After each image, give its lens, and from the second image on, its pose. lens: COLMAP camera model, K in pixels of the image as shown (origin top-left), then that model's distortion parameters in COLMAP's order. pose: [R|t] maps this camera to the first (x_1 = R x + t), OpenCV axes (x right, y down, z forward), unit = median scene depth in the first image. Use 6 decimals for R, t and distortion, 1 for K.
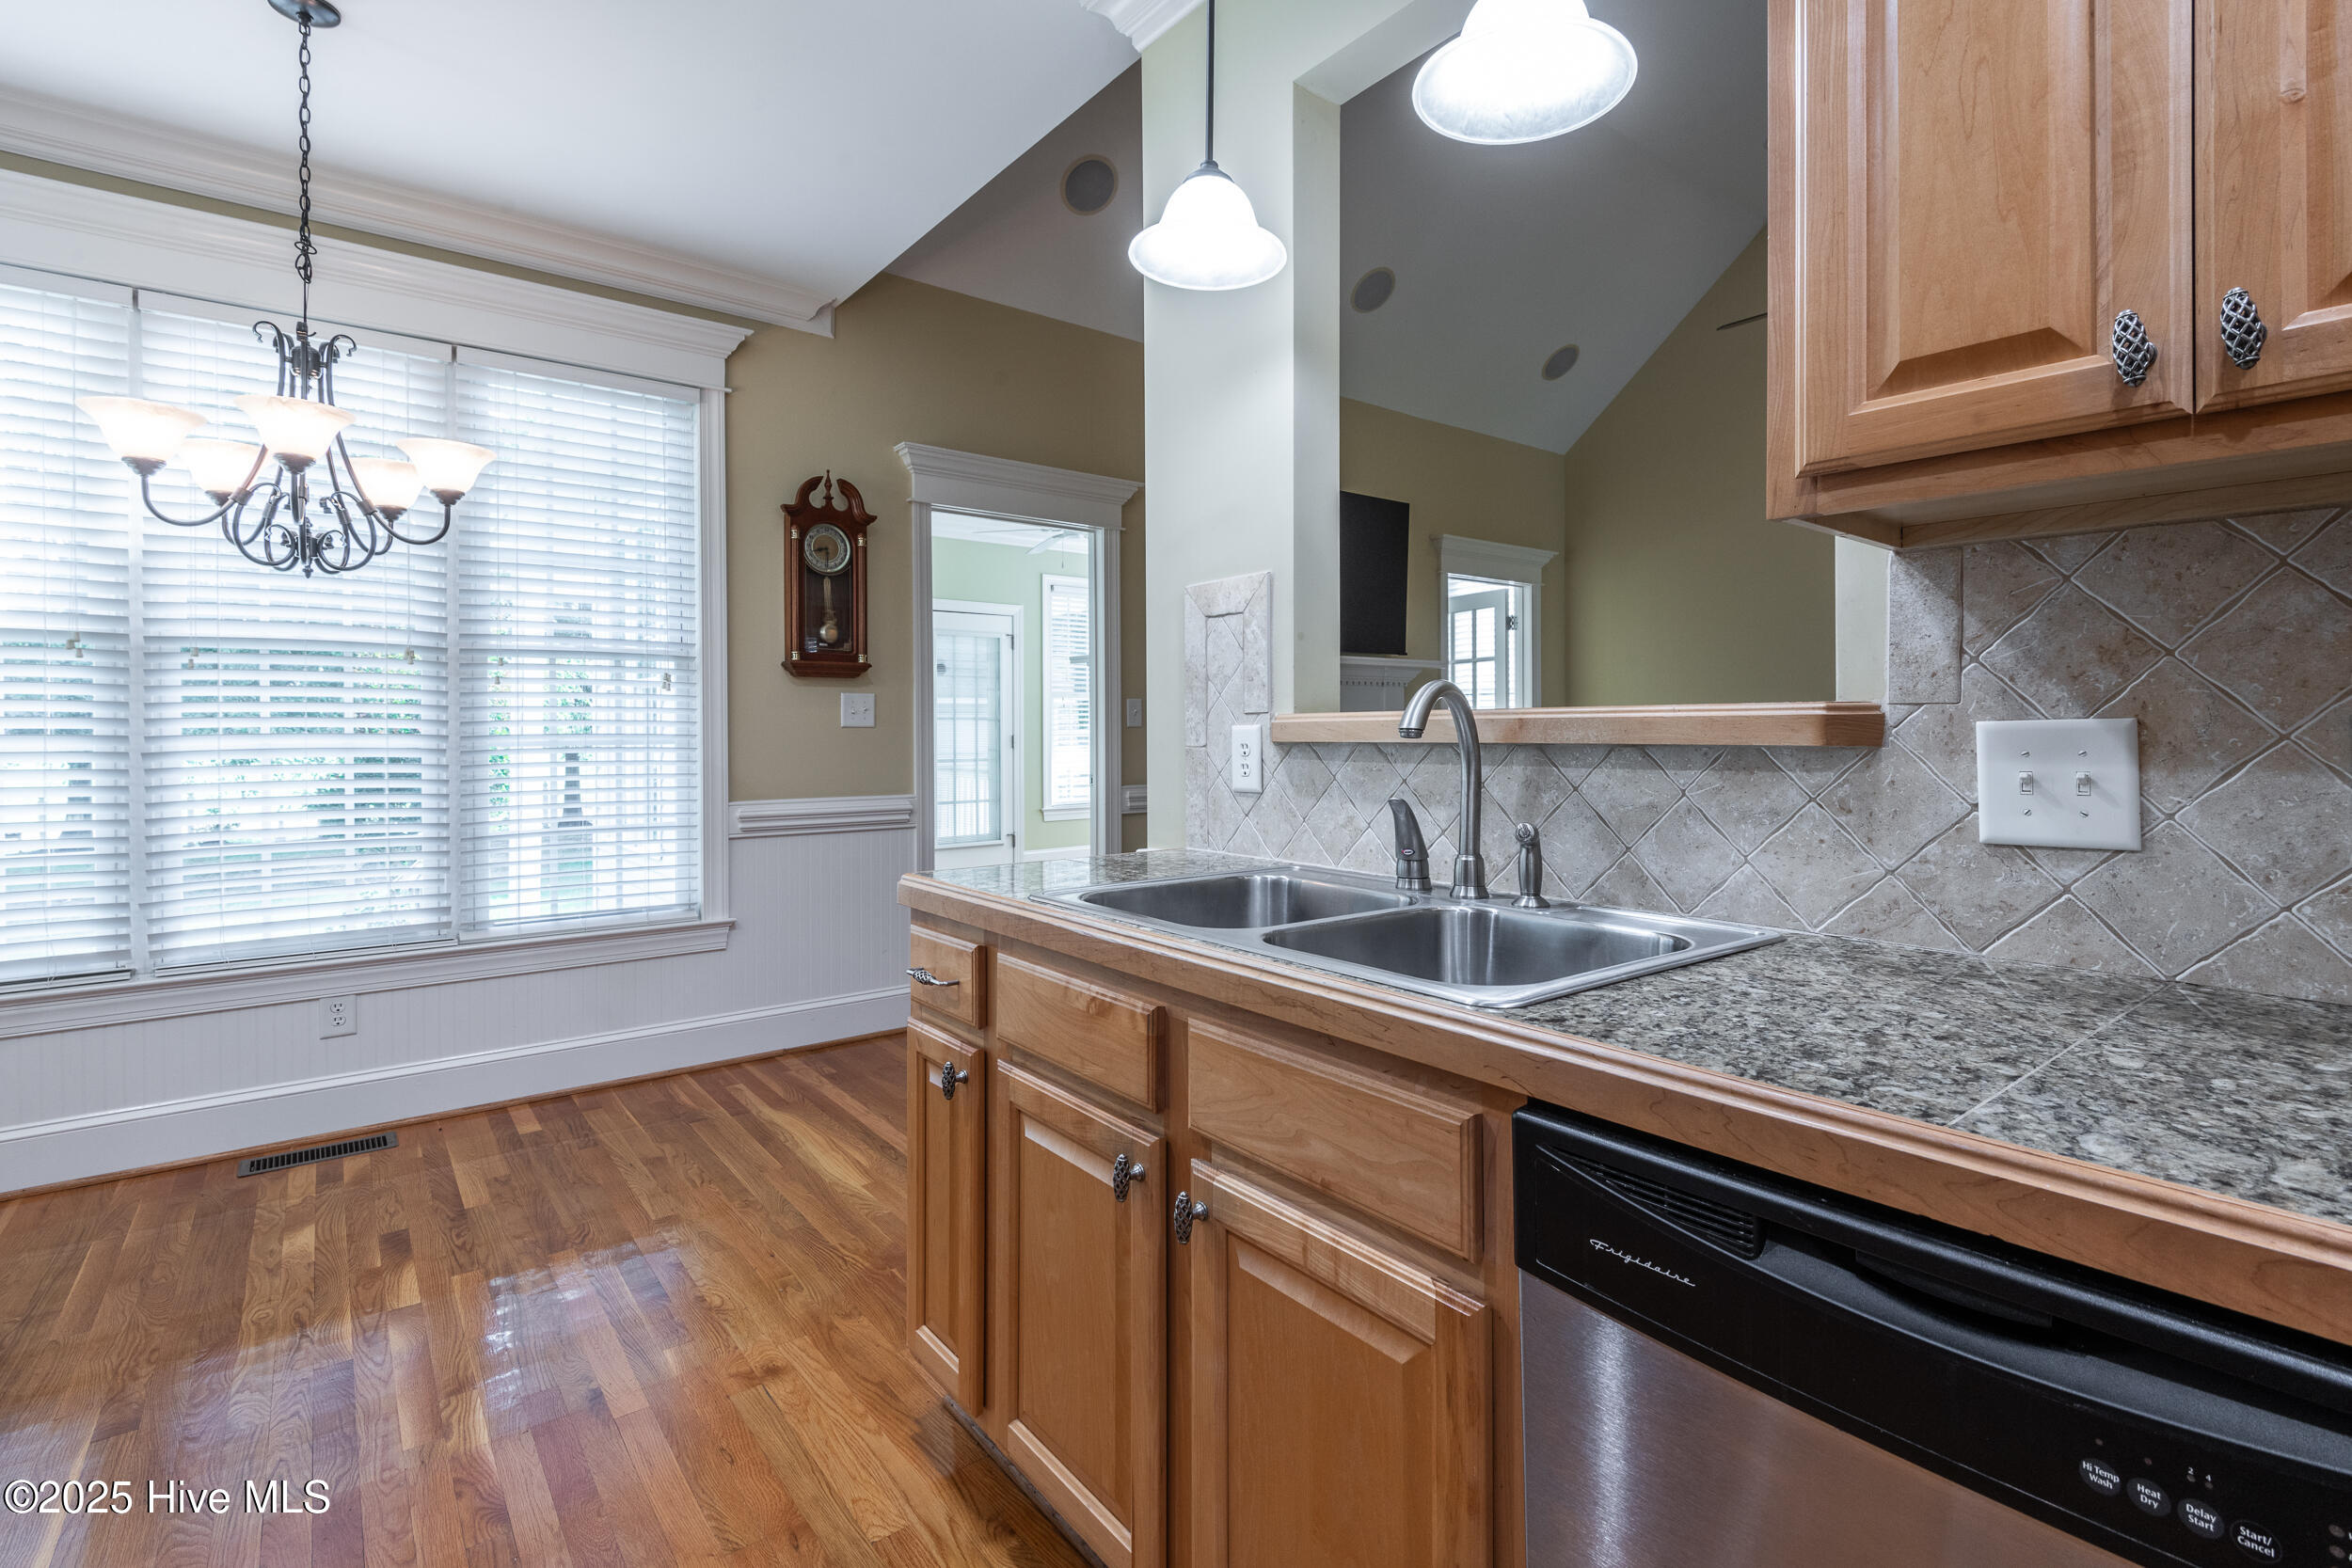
lens RADIAL K [[1050.1, 0, 1208.9], [0, 1050.1, 747.4], [0, 0, 1]] dist [0.021455, -0.016373]
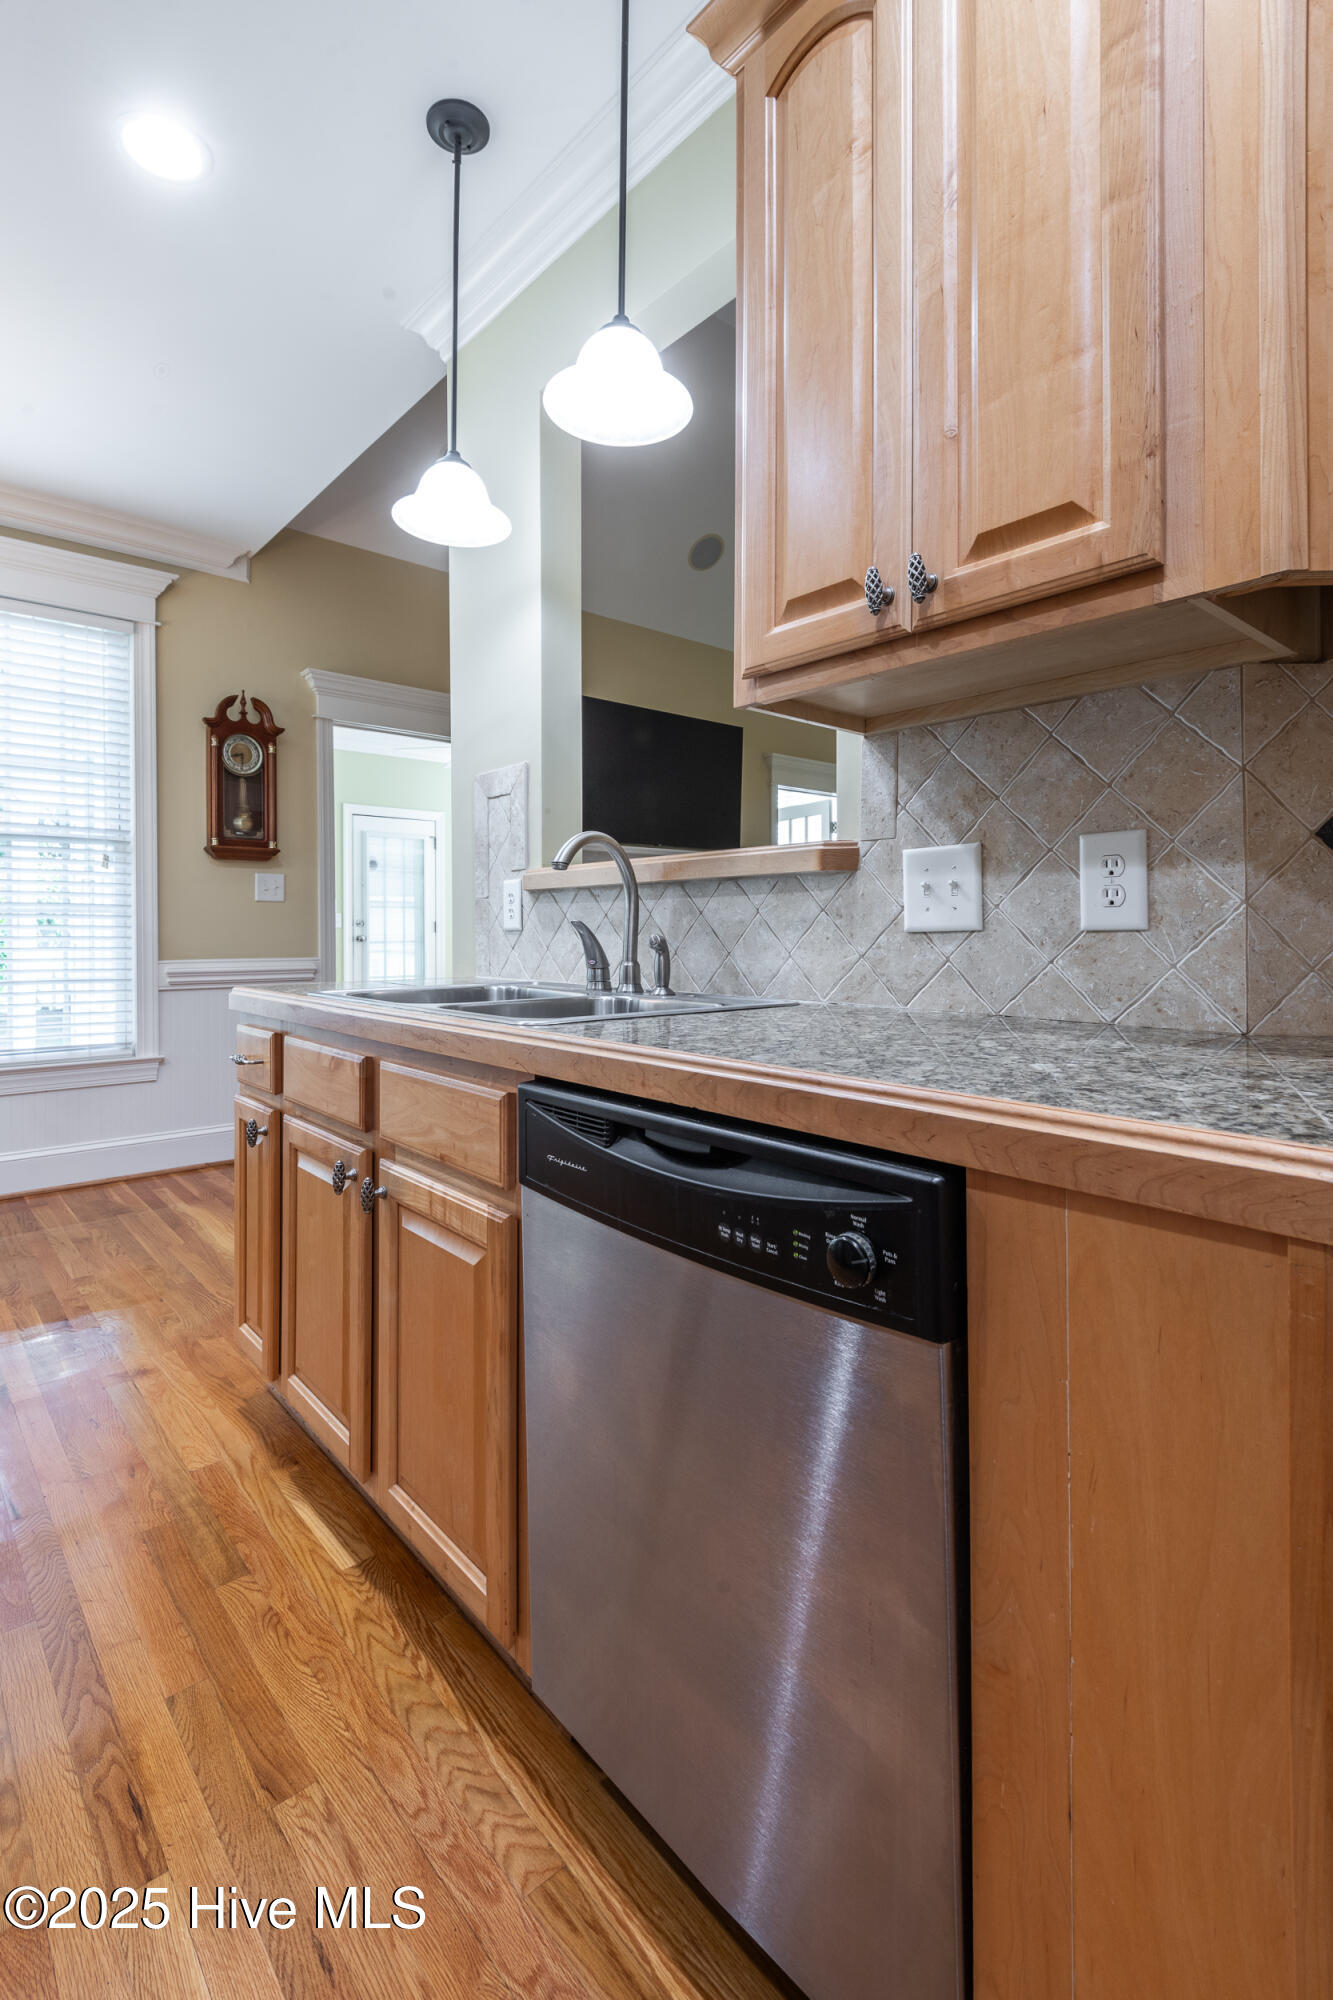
lens RADIAL K [[893.0, 0, 663.4], [0, 893.0, 946.5], [0, 0, 1]] dist [0.021455, -0.016373]
pose [[0.999335, 0.002987, 0.036348, 0.204659], [-0.003182, 0.999981, 0.005286, 0.062356], [-0.036332, -0.005398, 0.999325, -0.140158]]
